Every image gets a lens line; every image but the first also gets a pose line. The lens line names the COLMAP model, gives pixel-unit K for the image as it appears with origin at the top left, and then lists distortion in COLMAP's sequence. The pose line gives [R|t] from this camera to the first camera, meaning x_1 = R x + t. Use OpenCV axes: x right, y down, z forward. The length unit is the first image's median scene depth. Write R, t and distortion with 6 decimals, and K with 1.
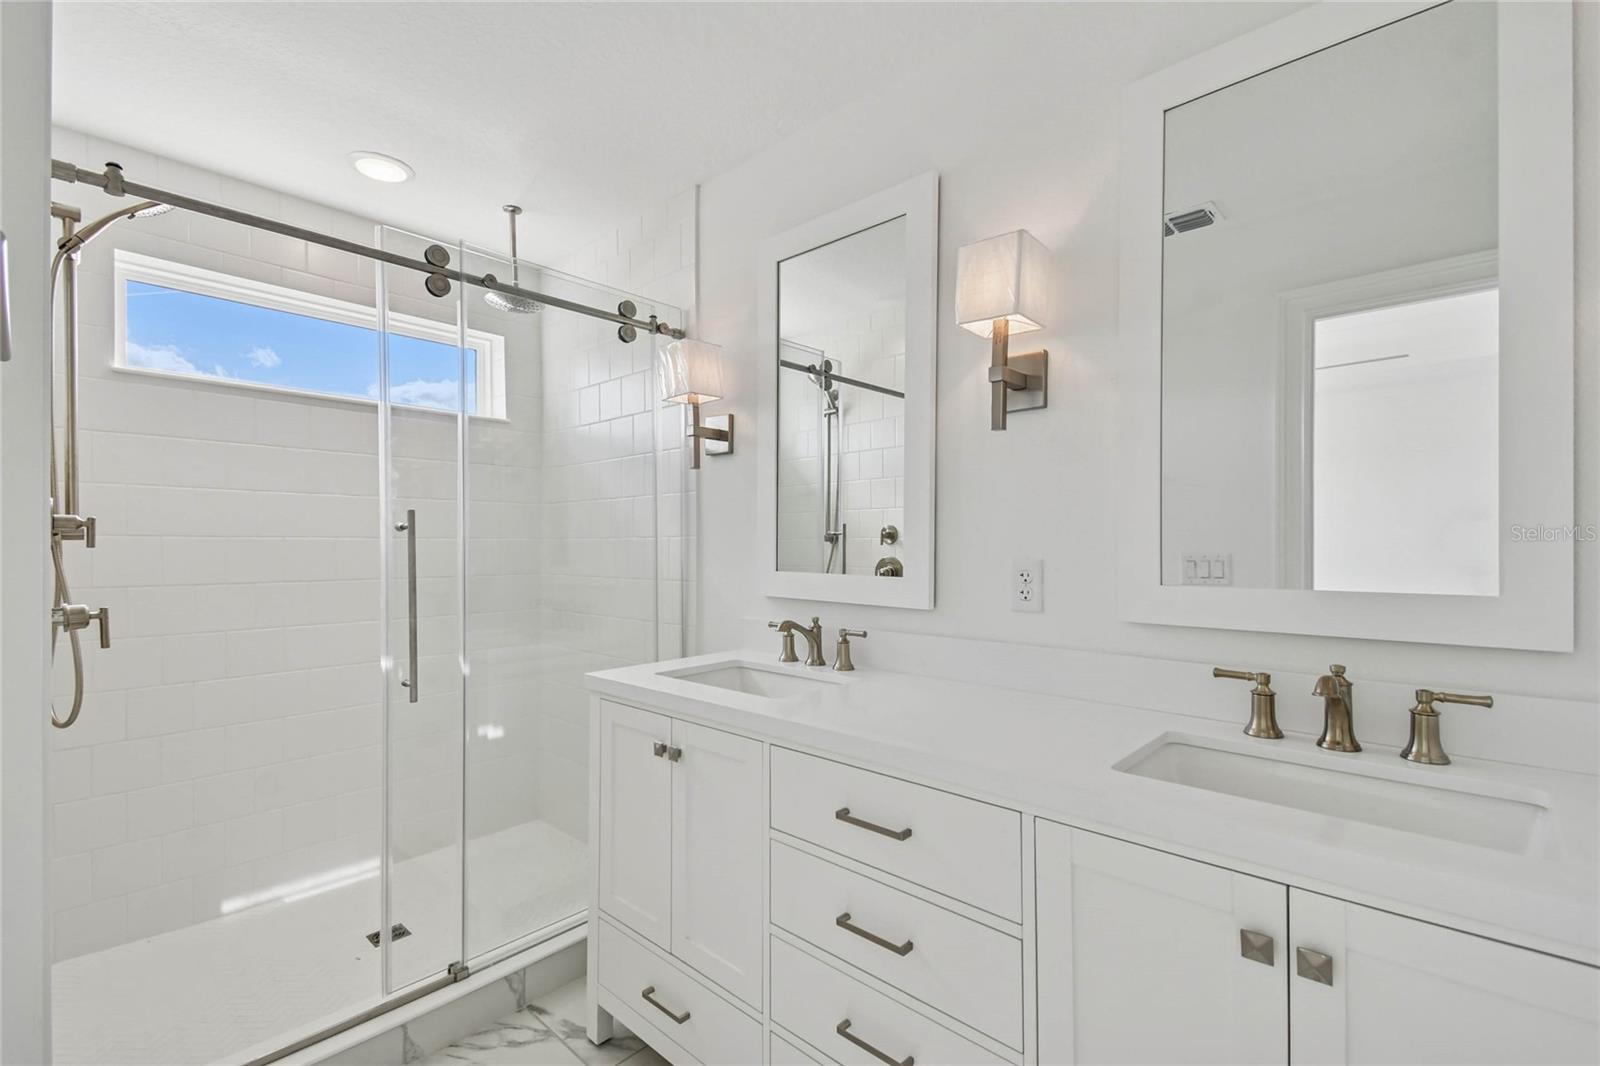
lens RADIAL K [[701.1, 0, 792.4], [0, 701.1, 533.7], [0, 0, 1]] dist [0.021044, -0.000312]
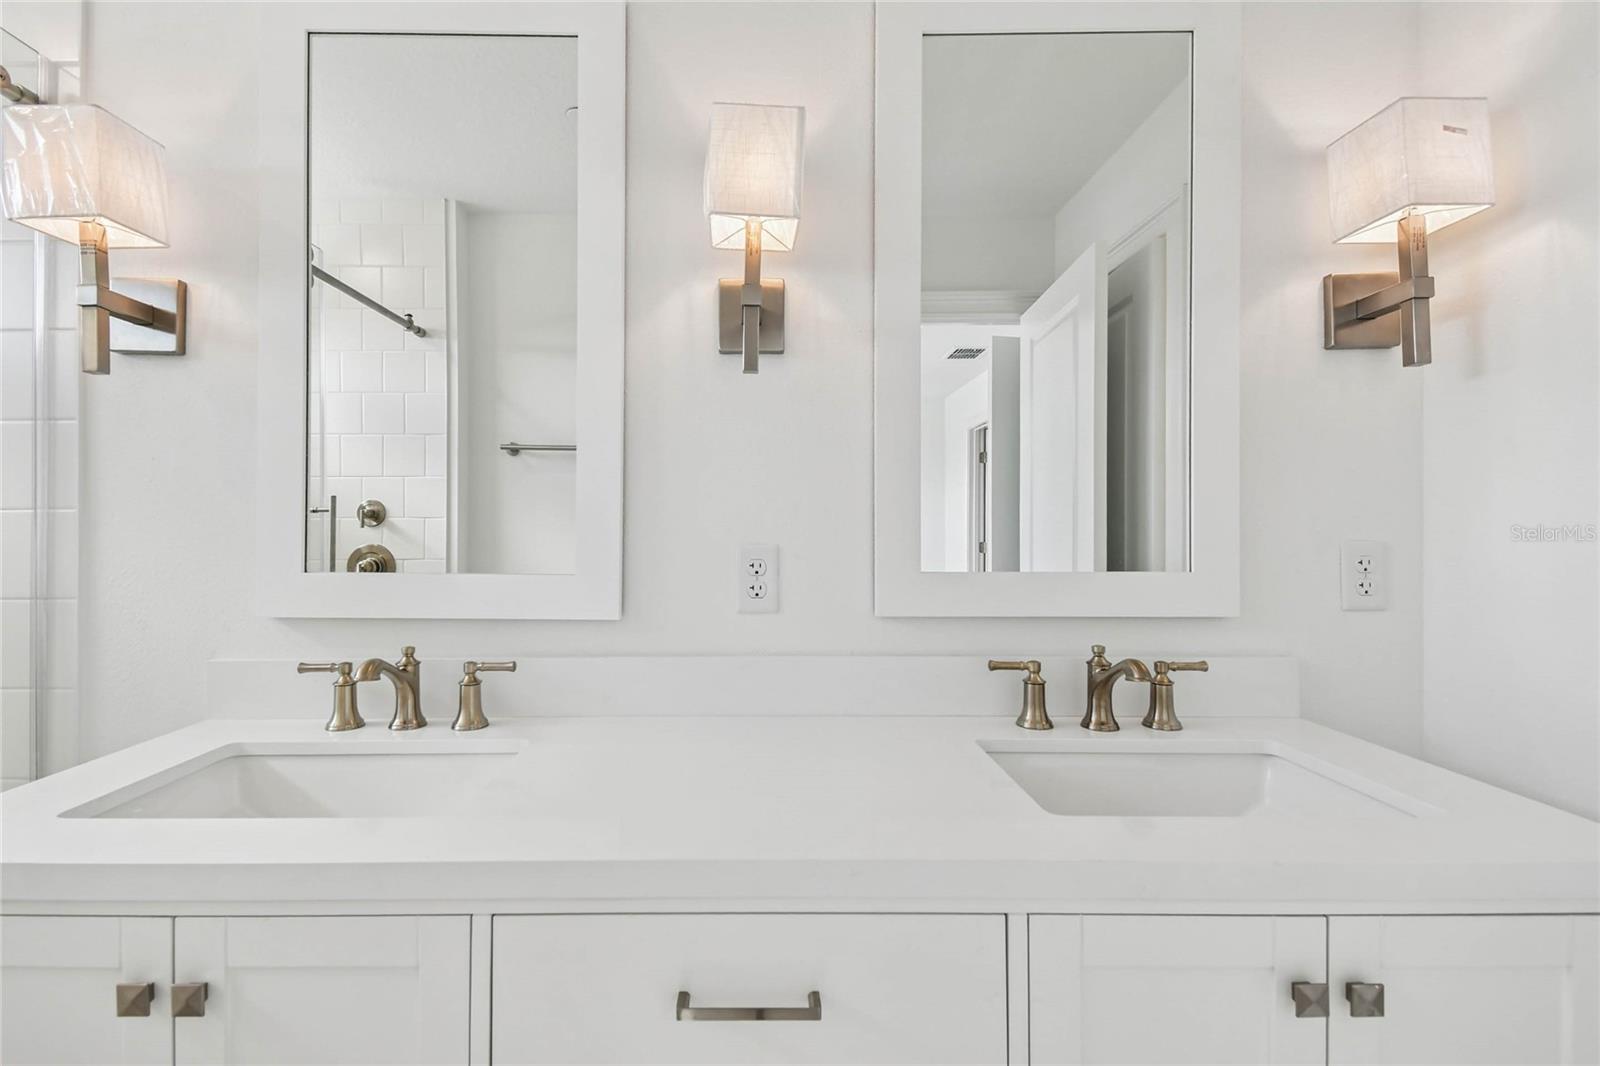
lens RADIAL K [[745.2, 0, 758.5], [0, 745.2, 517.9], [0, 0, 1]] dist [0.036996, -0.018168]
pose [[0.733063, 0.010172, 0.680084, -0.195282], [-0.011078, 0.999934, -0.003015, 0.007990], [-0.680070, -0.005324, 0.733128, 0.345192]]
